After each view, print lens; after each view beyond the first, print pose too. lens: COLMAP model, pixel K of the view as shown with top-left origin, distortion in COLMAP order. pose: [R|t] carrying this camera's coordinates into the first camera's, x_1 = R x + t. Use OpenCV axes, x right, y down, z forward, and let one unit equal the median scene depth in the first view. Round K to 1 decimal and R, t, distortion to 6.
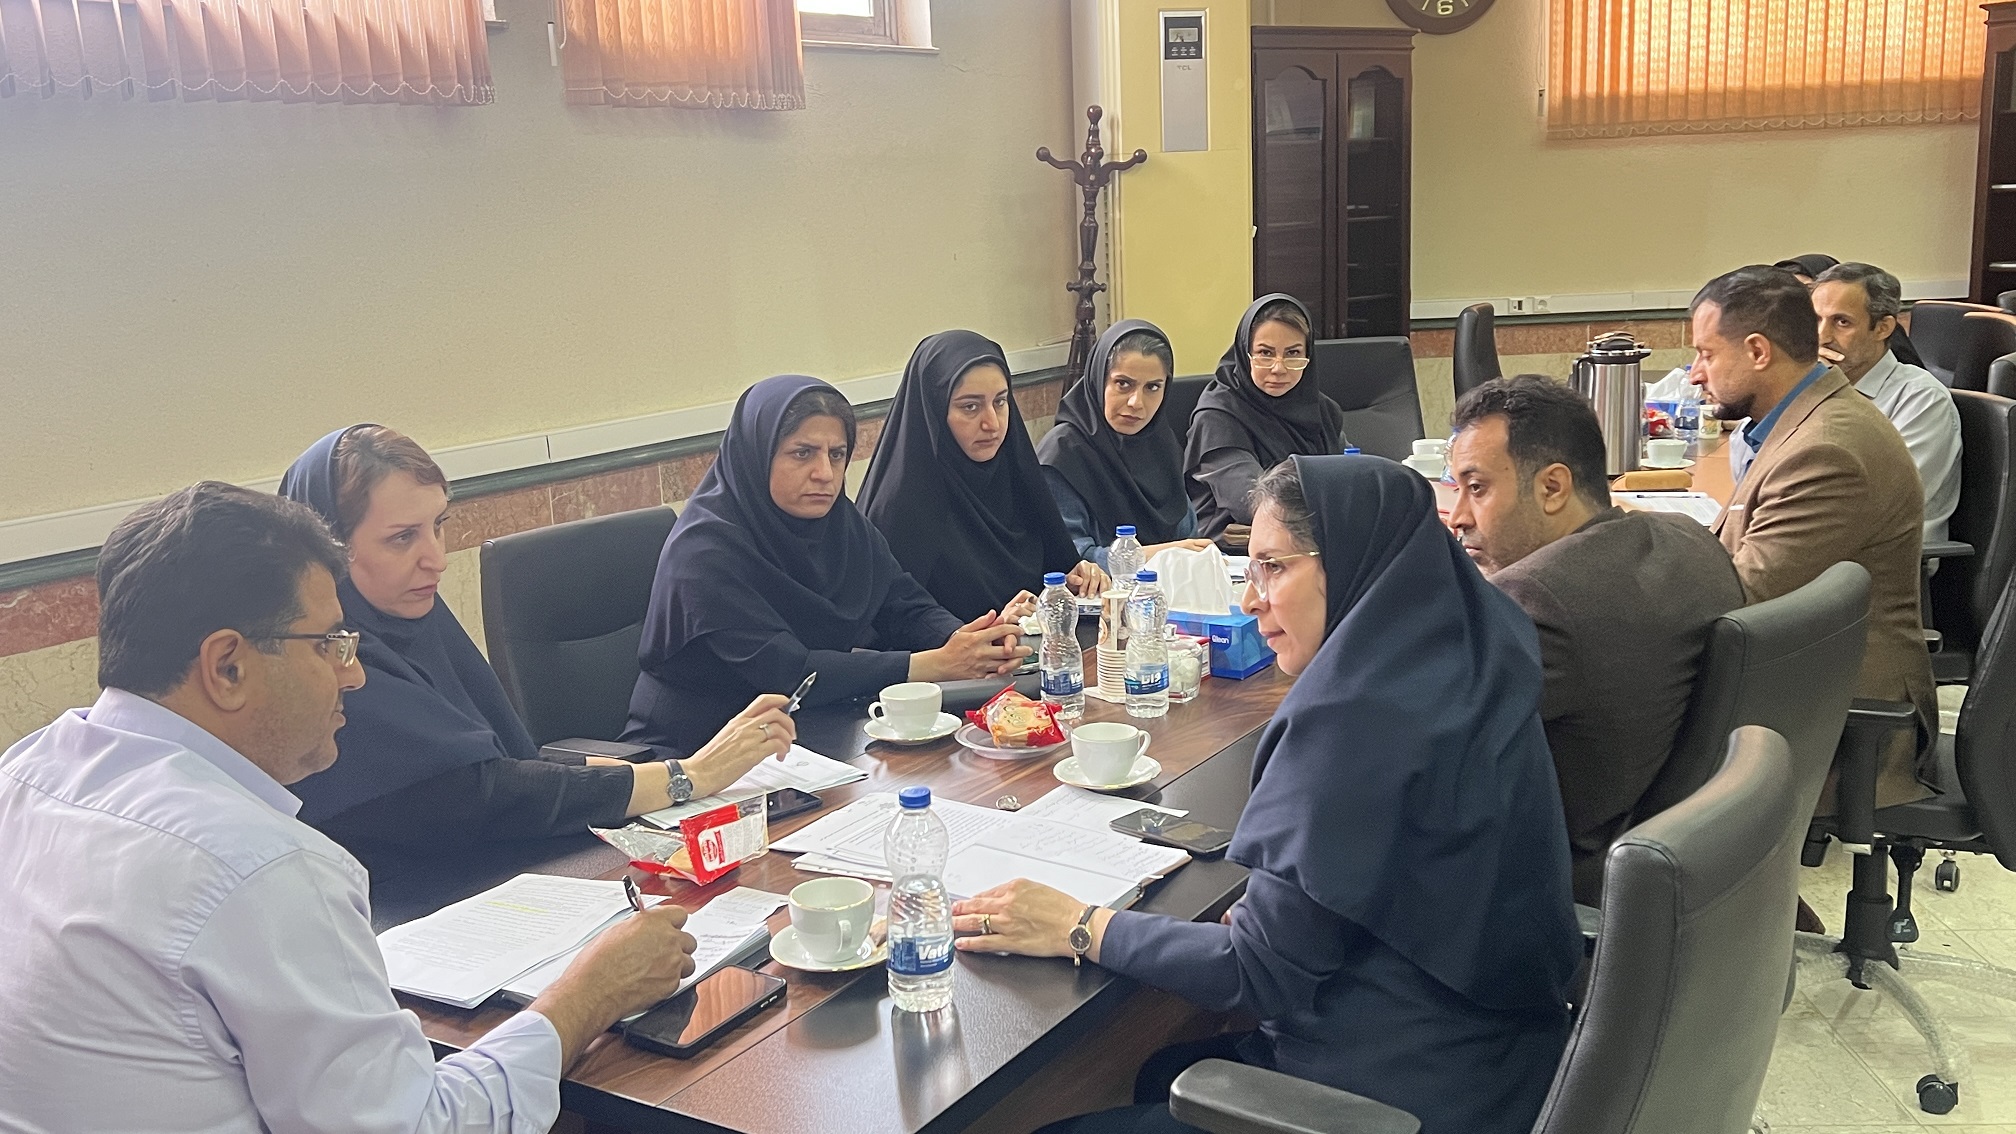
lens RADIAL K [[1881.7, 0, 1000.3], [0, 1881.7, 580.6], [0, 0, 1]] dist [0.035409, 0.000000]
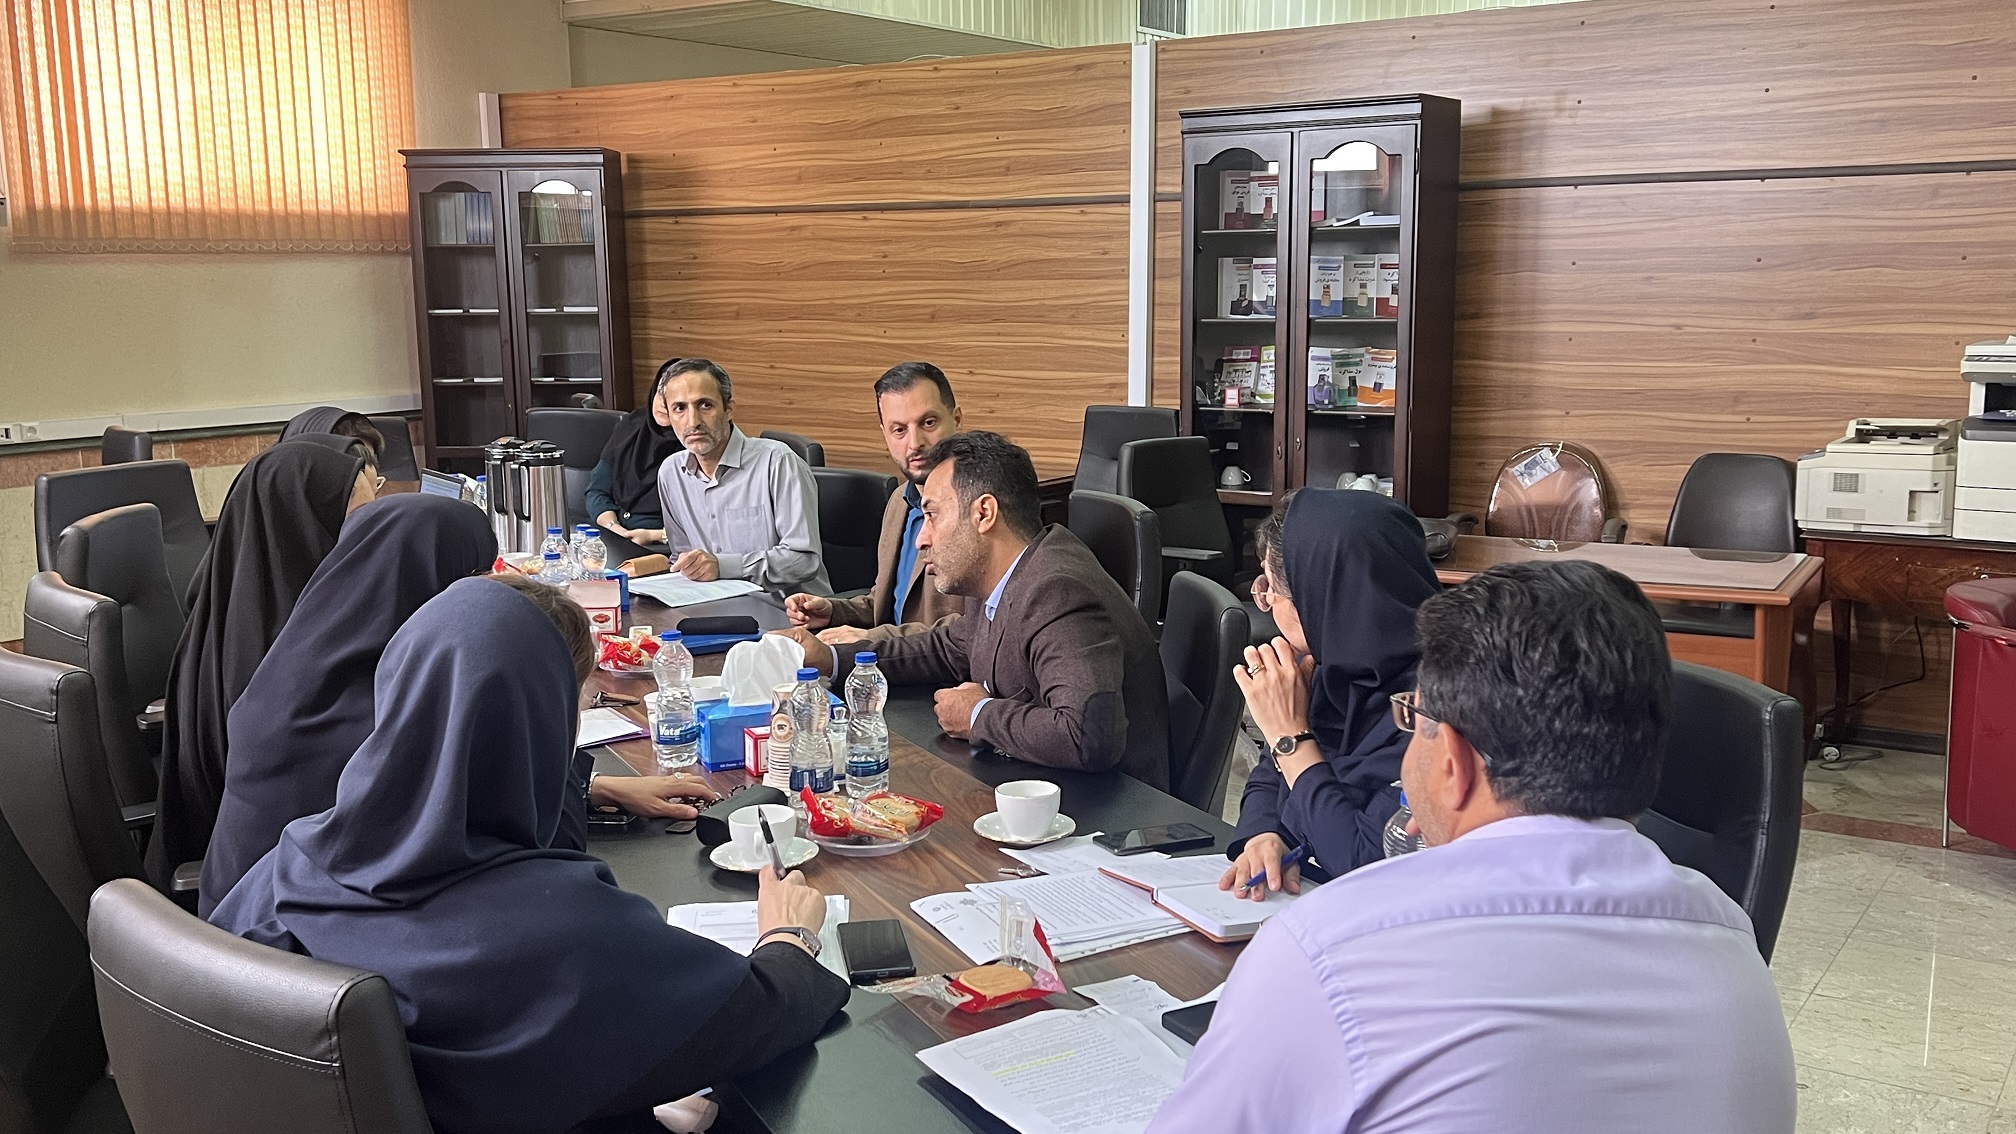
lens RADIAL K [[1881.7, 0, 998.7], [0, 1881.7, 594.6], [0, 0, 1]] dist [0.035409, 0.000000]
pose [[0.539049, -0.115103, 0.834373, -0.281530], [0.166955, 0.985564, 0.028098, -0.021406], [-0.825562, 0.124157, 0.550484, 0.151599]]
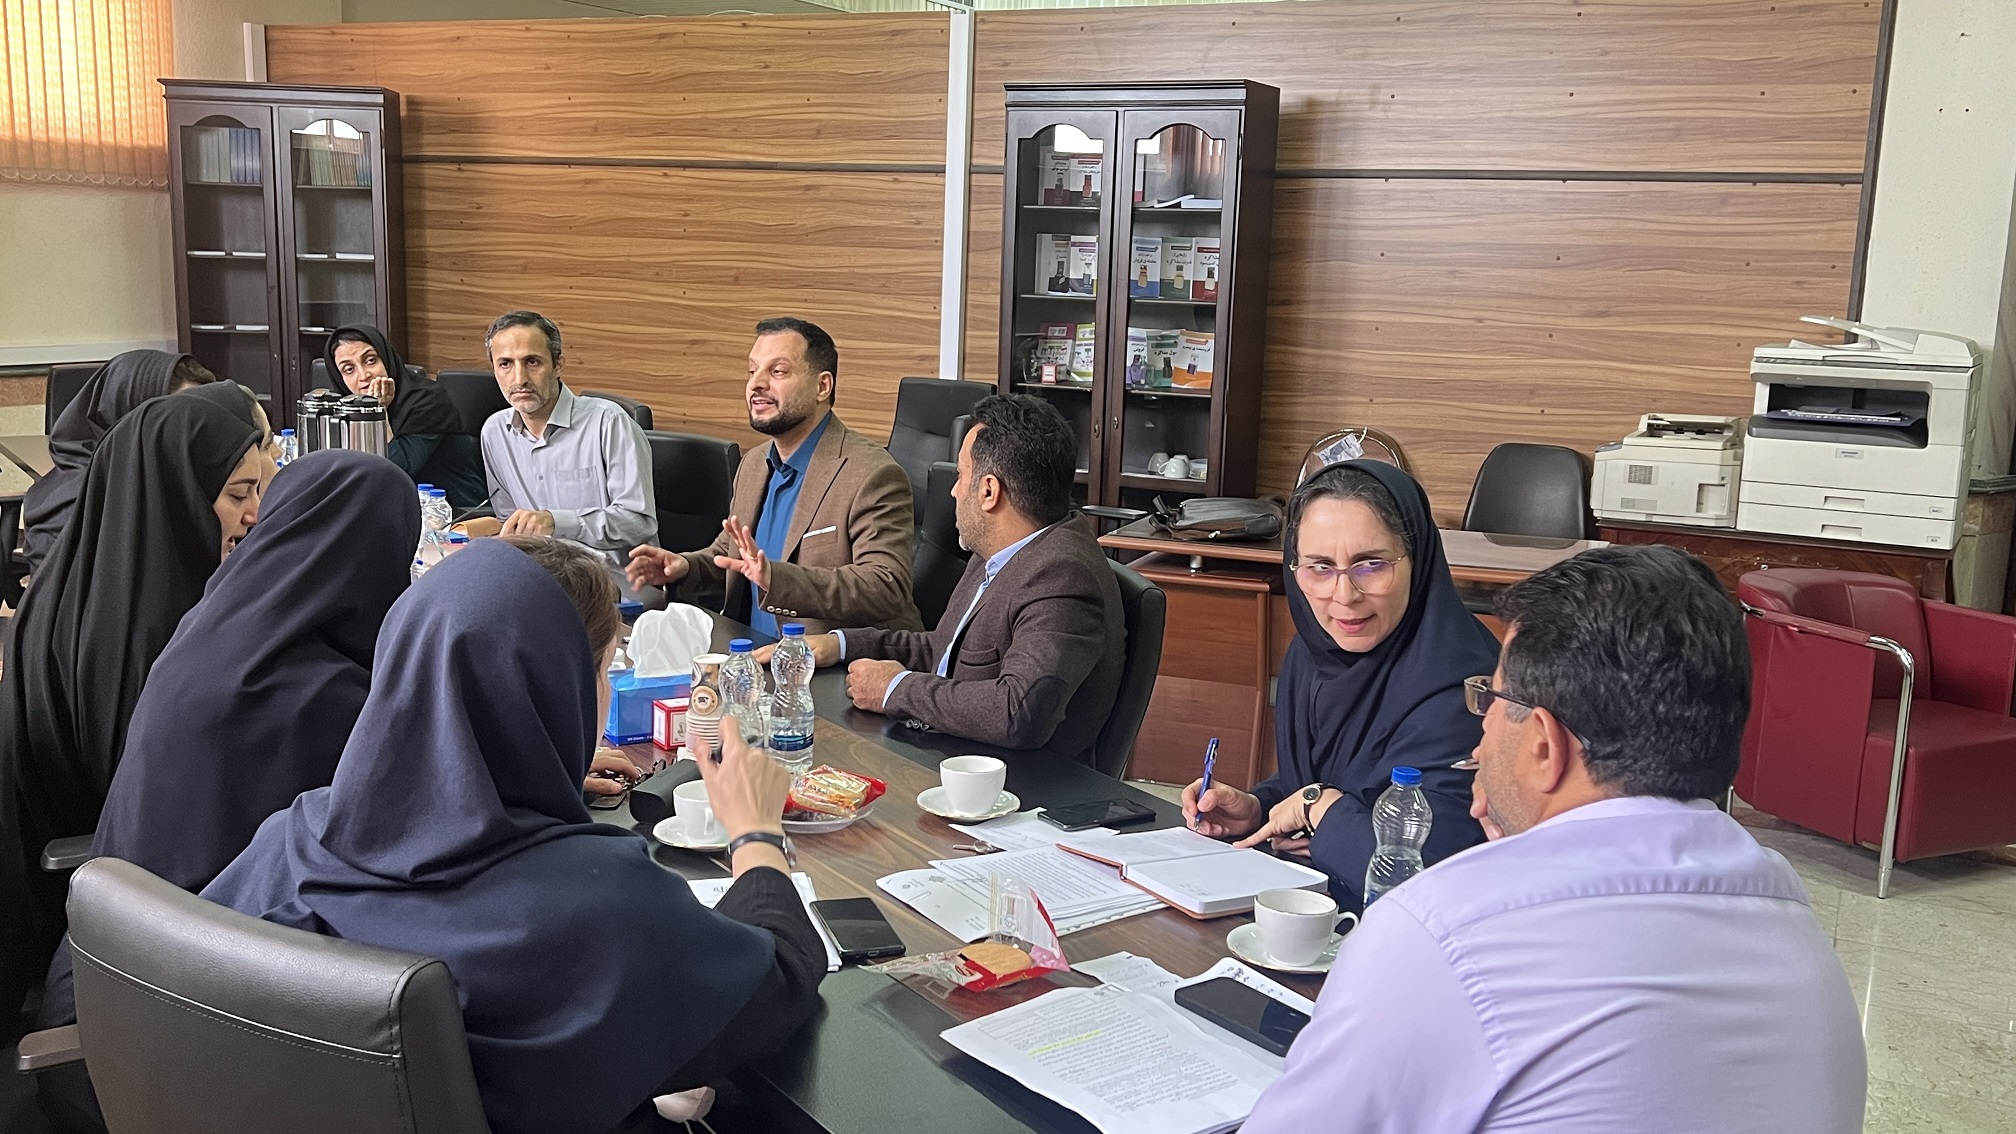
lens RADIAL K [[1881.7, 0, 985.9], [0, 1881.7, 610.9], [0, 0, 1]] dist [0.035409, 0.000000]
pose [[0.423927, -0.126948, 0.896755, -0.297705], [0.142341, 0.987162, 0.072456, -0.028125], [-0.894441, 0.096929, 0.436555, 0.189866]]
